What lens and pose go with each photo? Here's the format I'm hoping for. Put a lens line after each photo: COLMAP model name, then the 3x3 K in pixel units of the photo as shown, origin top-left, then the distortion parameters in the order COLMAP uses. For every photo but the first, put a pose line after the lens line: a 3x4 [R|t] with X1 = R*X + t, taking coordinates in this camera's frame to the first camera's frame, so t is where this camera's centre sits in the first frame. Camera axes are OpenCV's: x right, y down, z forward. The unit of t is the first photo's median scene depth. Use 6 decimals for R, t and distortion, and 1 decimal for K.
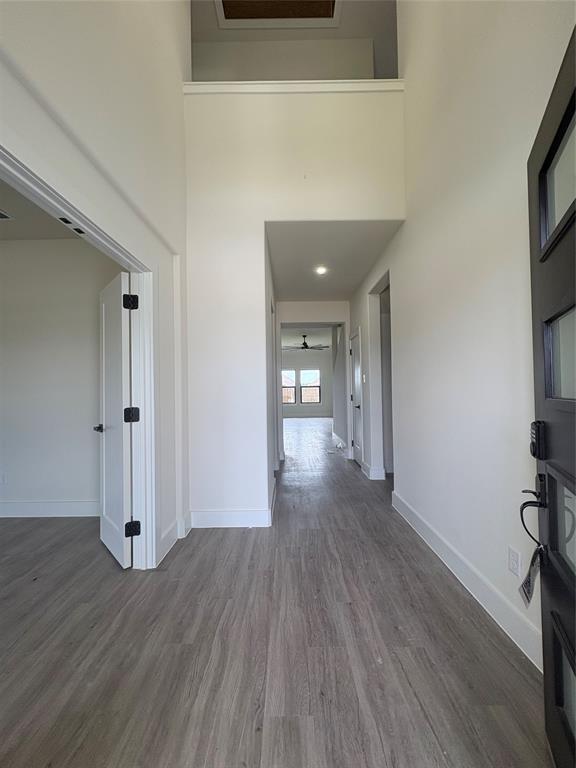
lens RADIAL K [[305.7, 0, 288.0], [0, 305.7, 384.0], [0, 0, 1]] dist [0.001347, 0.000390]
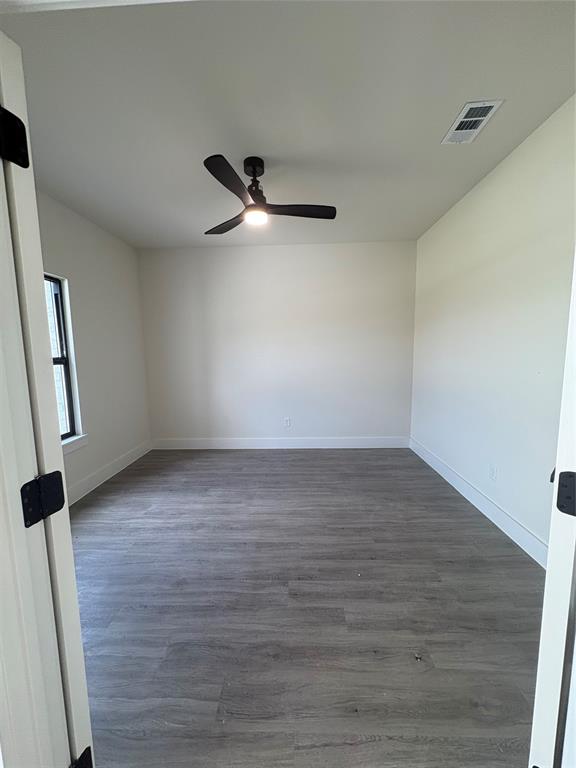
lens RADIAL K [[305.7, 0, 288.0], [0, 305.7, 384.0], [0, 0, 1]] dist [0.001347, 0.000390]
pose [[-0.032368, 0.134297, -0.990412, -0.209455], [0.030998, 0.990590, 0.133308, -0.066979], [0.998995, -0.026386, -0.036227, 0.716345]]
